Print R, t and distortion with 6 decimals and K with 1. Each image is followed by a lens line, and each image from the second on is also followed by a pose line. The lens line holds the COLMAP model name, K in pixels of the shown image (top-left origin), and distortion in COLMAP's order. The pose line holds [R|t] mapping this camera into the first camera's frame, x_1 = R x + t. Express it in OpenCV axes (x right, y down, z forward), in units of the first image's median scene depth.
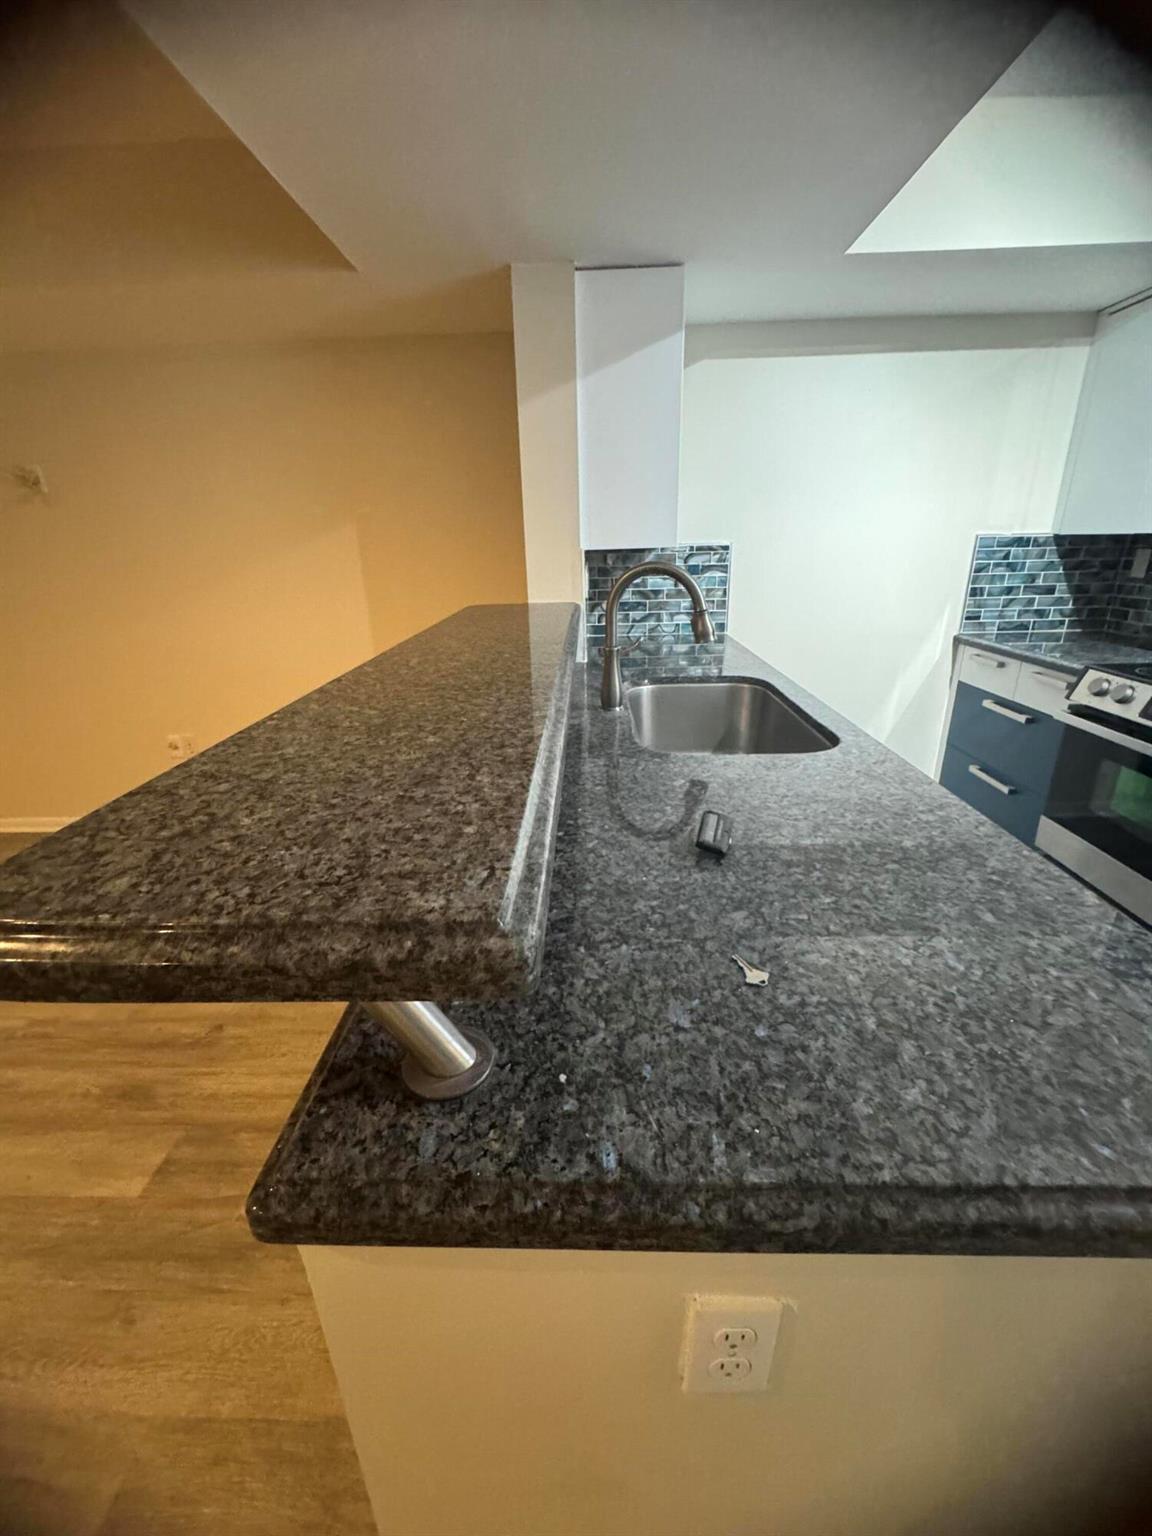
lens RADIAL K [[614.5, 0, 580.1], [0, 614.5, 769.6], [0, 0, 1]] dist [-0.003039, -0.000593]
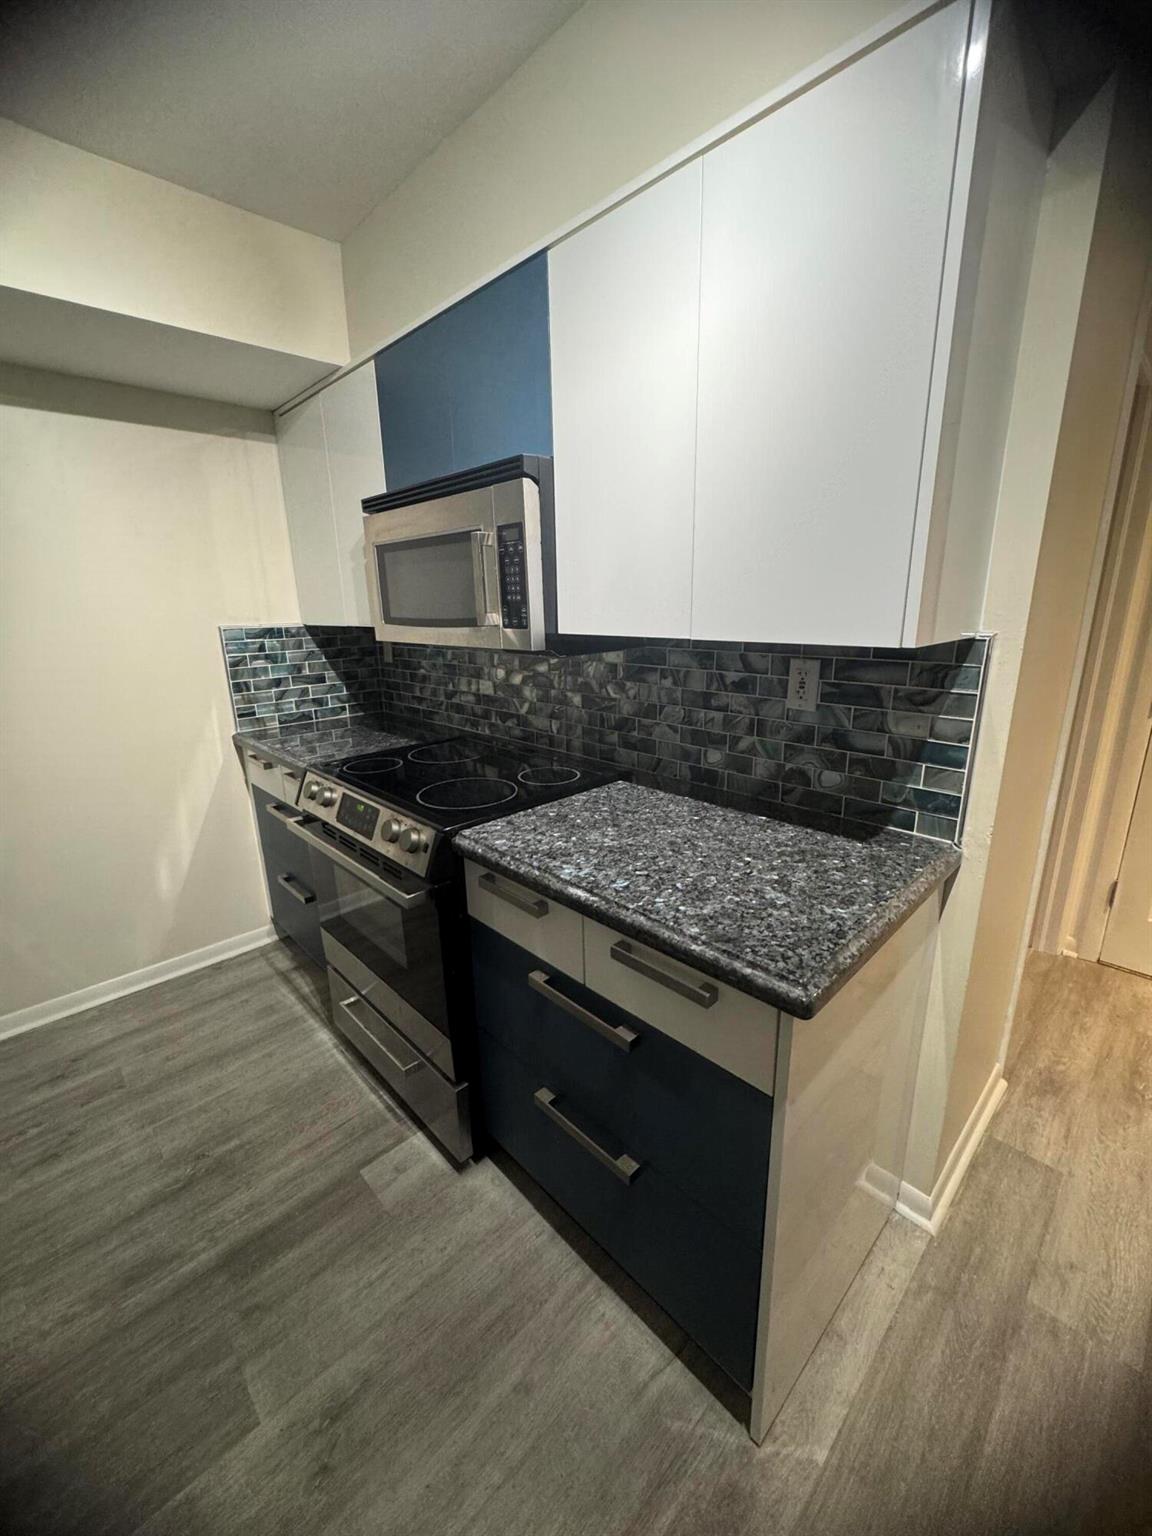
lens RADIAL K [[614.5, 0, 579.7], [0, 614.5, 765.2], [0, 0, 1]] dist [-0.003039, -0.000593]
pose [[0.703843, -0.175643, 0.688298, 0.356850], [0.245612, 0.969361, -0.003793, -0.051880], [-0.666543, 0.171724, 0.725418, 0.029287]]
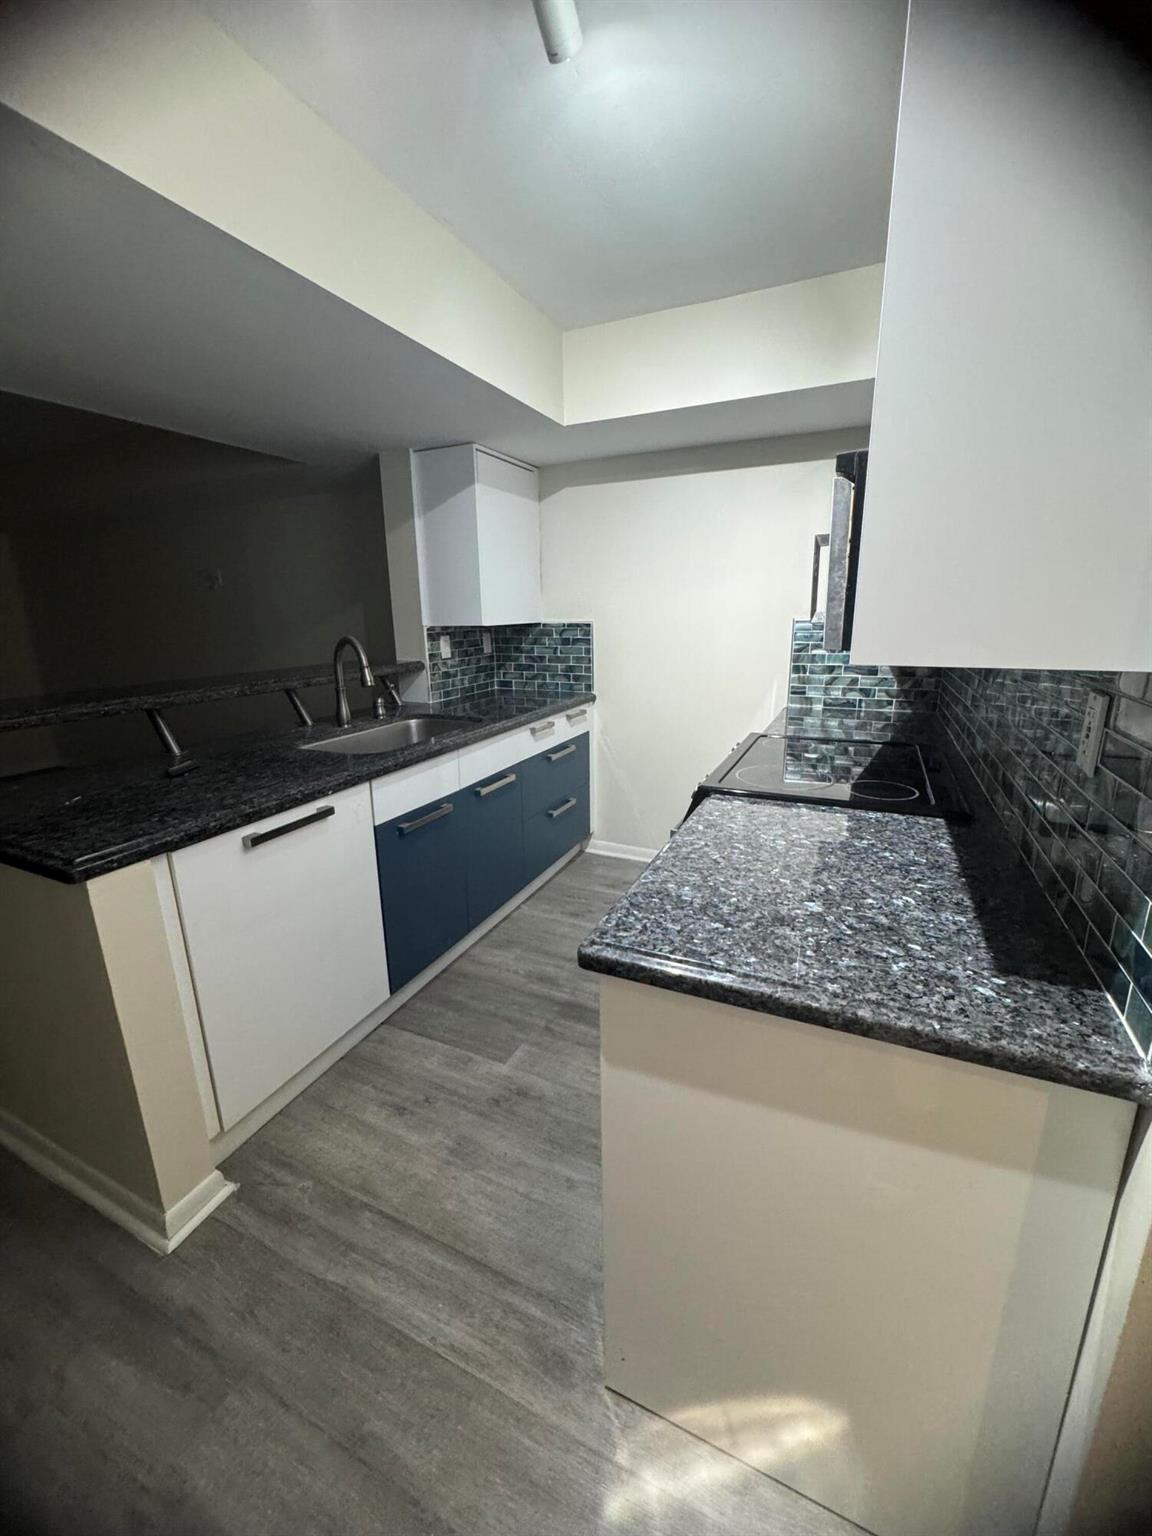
lens RADIAL K [[614.5, 0, 571.8], [0, 614.5, 767.3], [0, 0, 1]] dist [-0.003039, -0.000593]
pose [[0.912495, 0.111110, -0.393709, 0.730372], [-0.145462, 0.987638, -0.058411, 0.003789], [0.382352, 0.110570, 0.917378, -0.133174]]
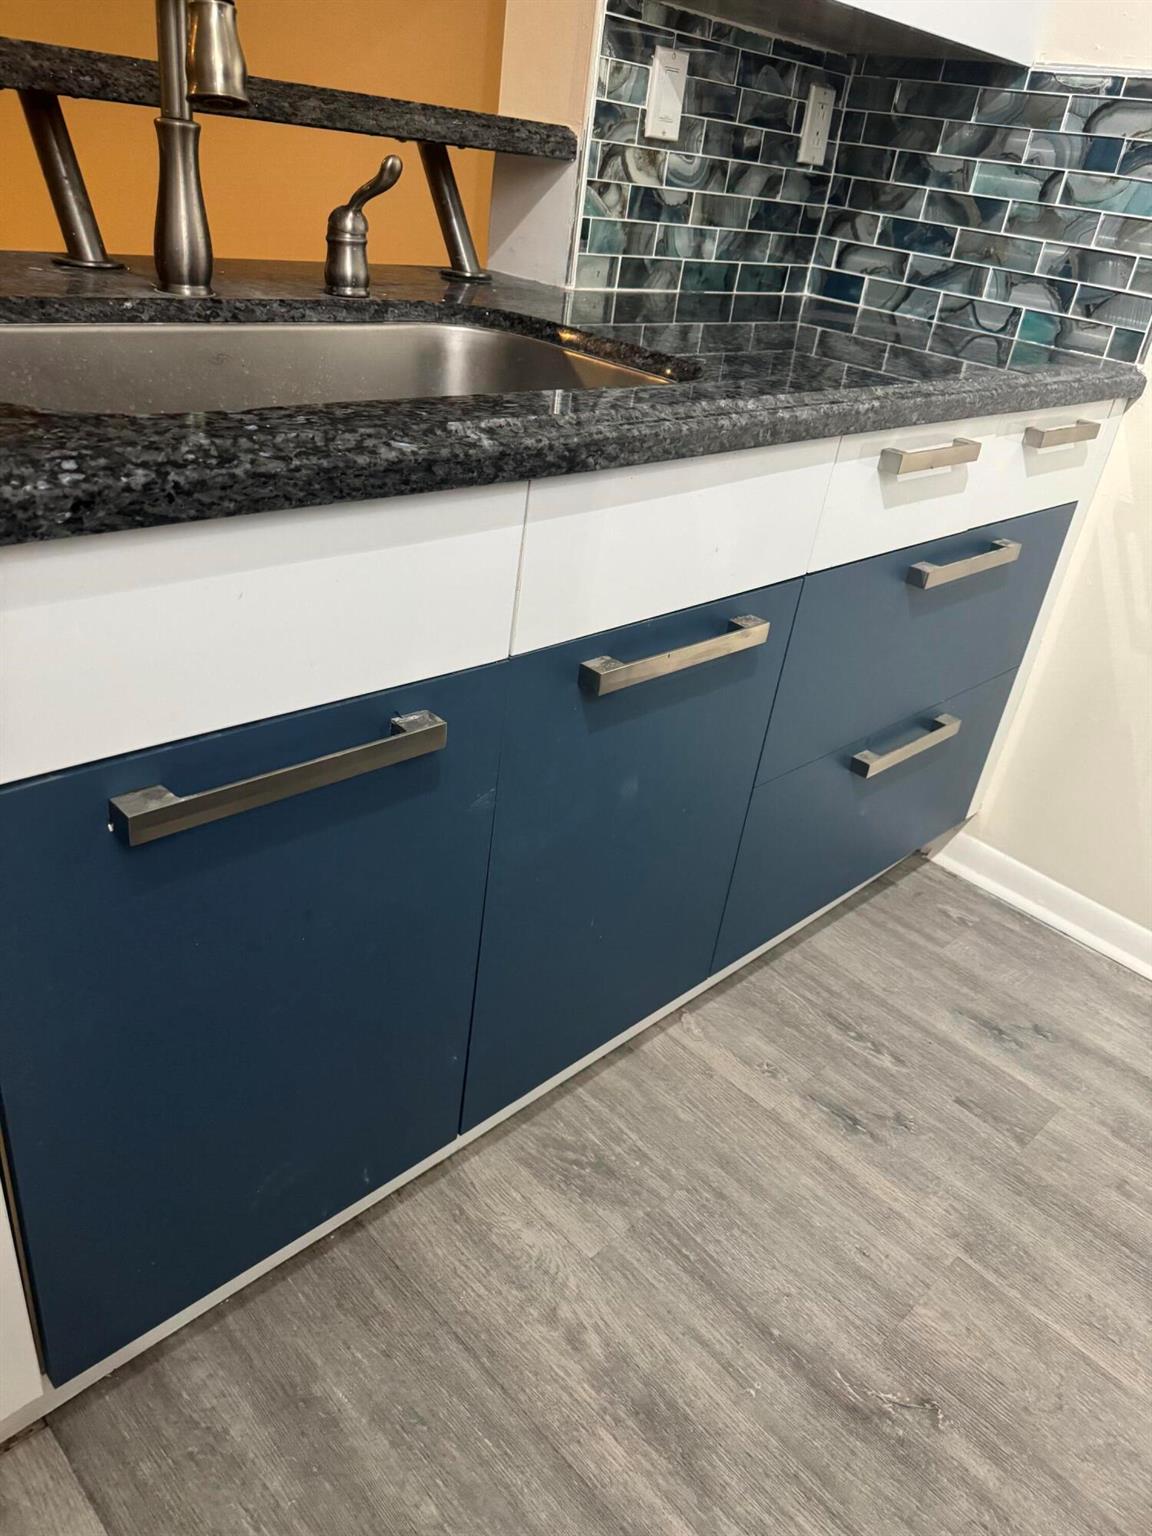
lens RADIAL K [[1094.6, 0, 570.6], [0, 1094.6, 768.3], [0, 0, 1]] dist [0.061262, -0.074596]
pose [[0.705187, 0.439336, -0.556503, 0.476615], [-0.369217, 0.897614, 0.240765, -0.054550], [0.605301, 0.035686, 0.795196, 0.338260]]
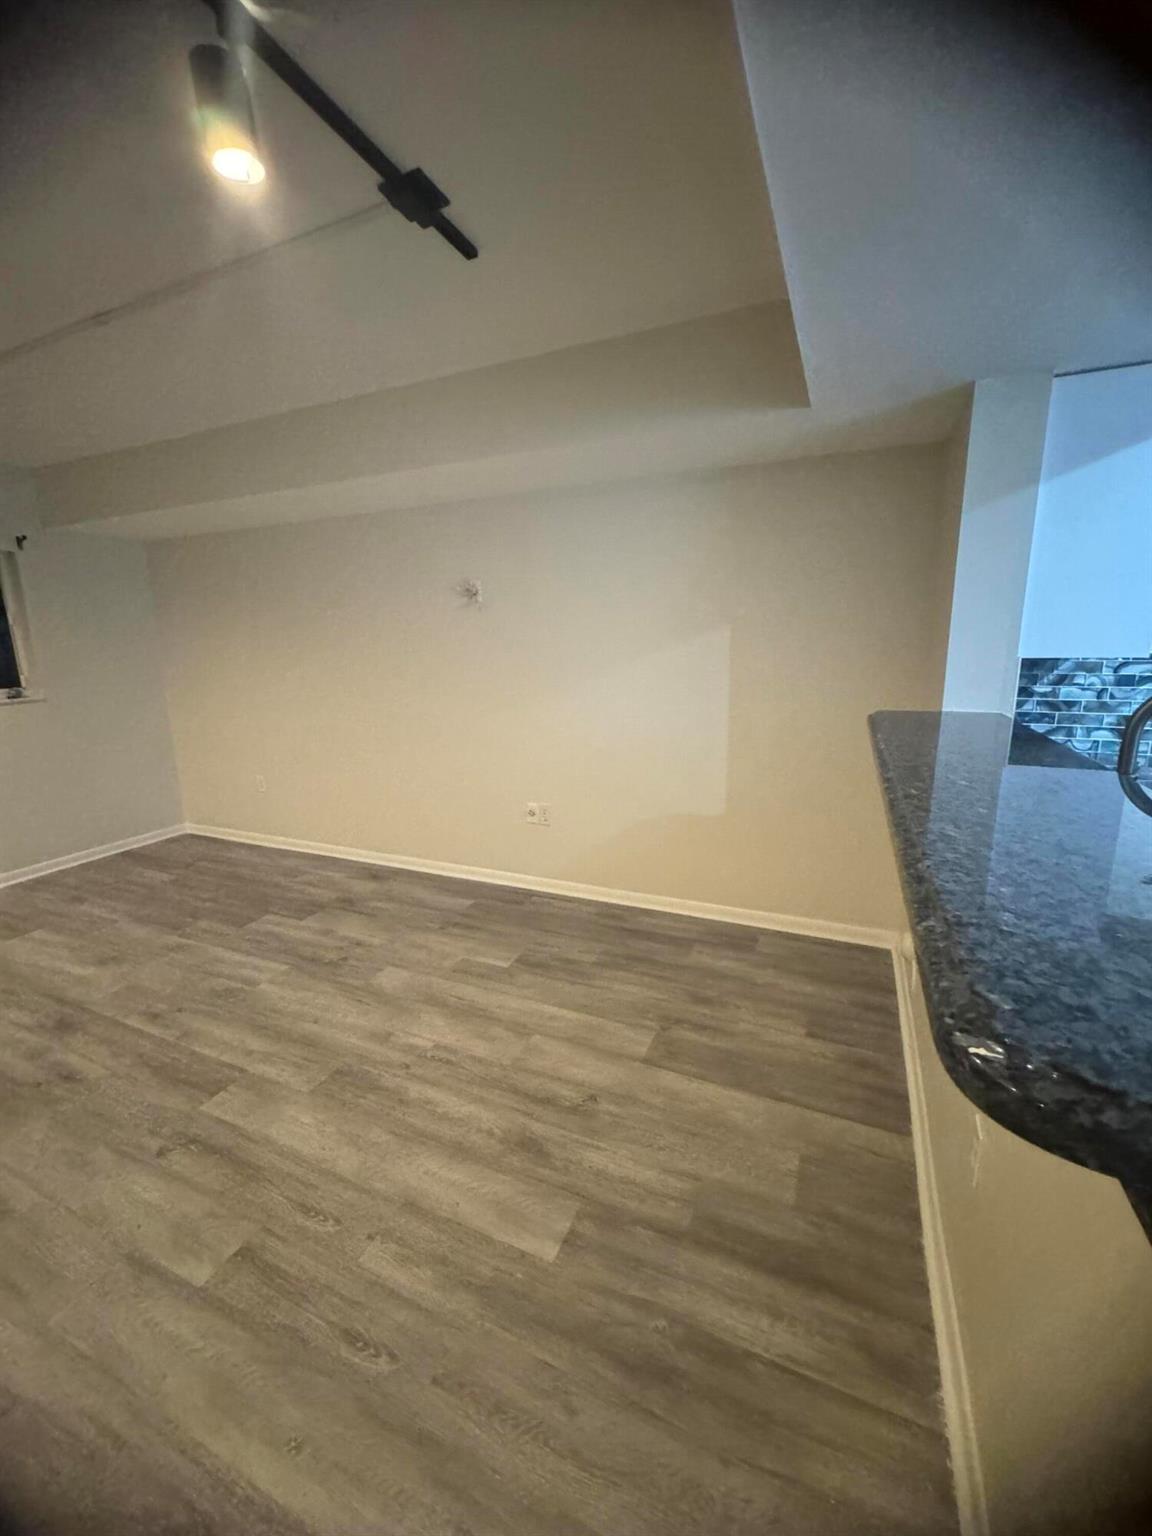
lens RADIAL K [[614.5, 0, 585.0], [0, 614.5, 769.7], [0, 0, 1]] dist [-0.003039, -0.000593]
pose [[0.924492, 0.089564, -0.370531, -0.184832], [-0.141118, 0.983360, -0.114402, -0.001067], [0.354119, 0.158052, 0.921748, -0.027474]]
